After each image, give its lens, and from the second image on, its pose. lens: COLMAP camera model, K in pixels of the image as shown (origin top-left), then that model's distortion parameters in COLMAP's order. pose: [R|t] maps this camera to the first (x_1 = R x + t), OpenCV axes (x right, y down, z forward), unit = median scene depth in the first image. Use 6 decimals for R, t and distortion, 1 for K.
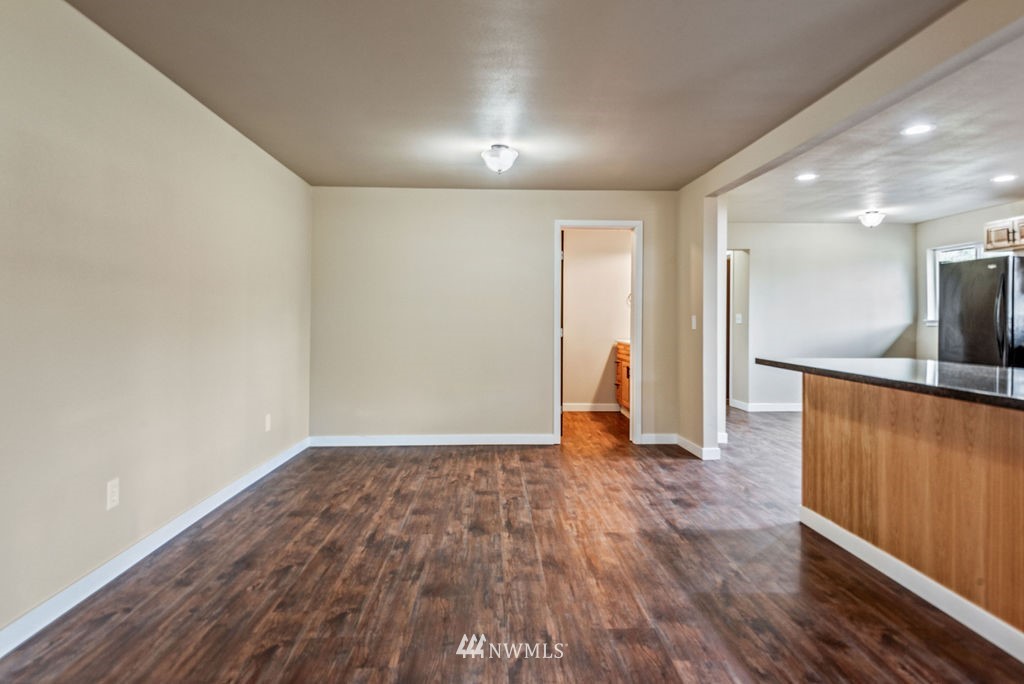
lens RADIAL K [[583.9, 0, 512.9], [0, 583.9, 336.4], [0, 0, 1]] dist [0.017105, 0.001127]
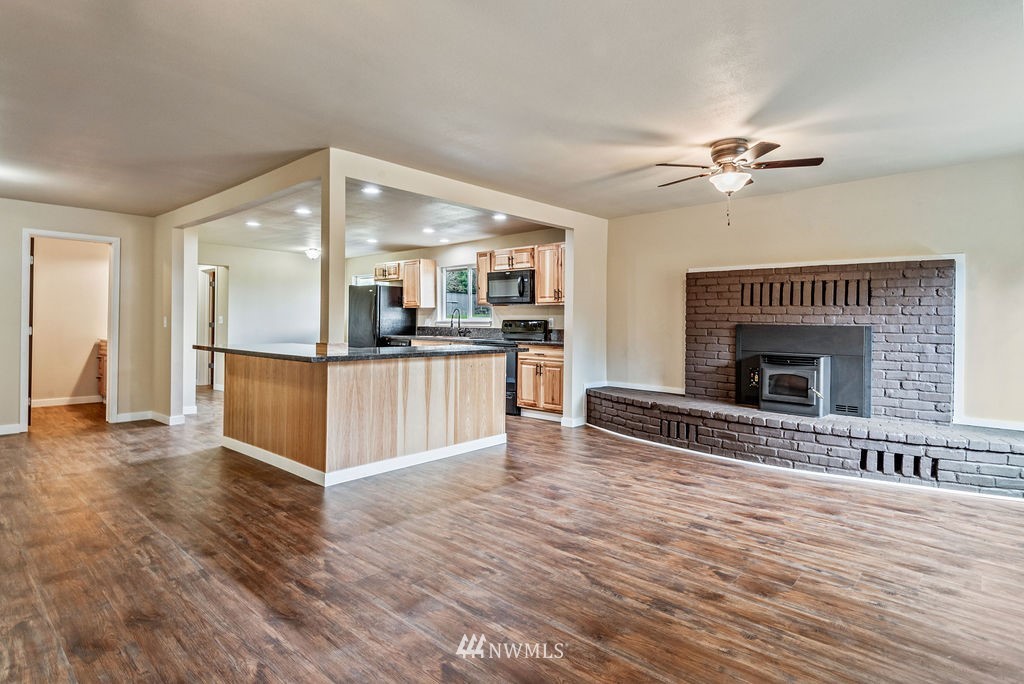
lens RADIAL K [[527.6, 0, 541.5], [0, 527.6, 320.4], [0, 0, 1]] dist [-0.029785, -0.000322]
pose [[0.661124, 0.008108, 0.750233, -0.002264], [0.014797, 0.999606, -0.023842, 0.011500], [-0.750131, 0.026864, 0.660744, -0.365221]]
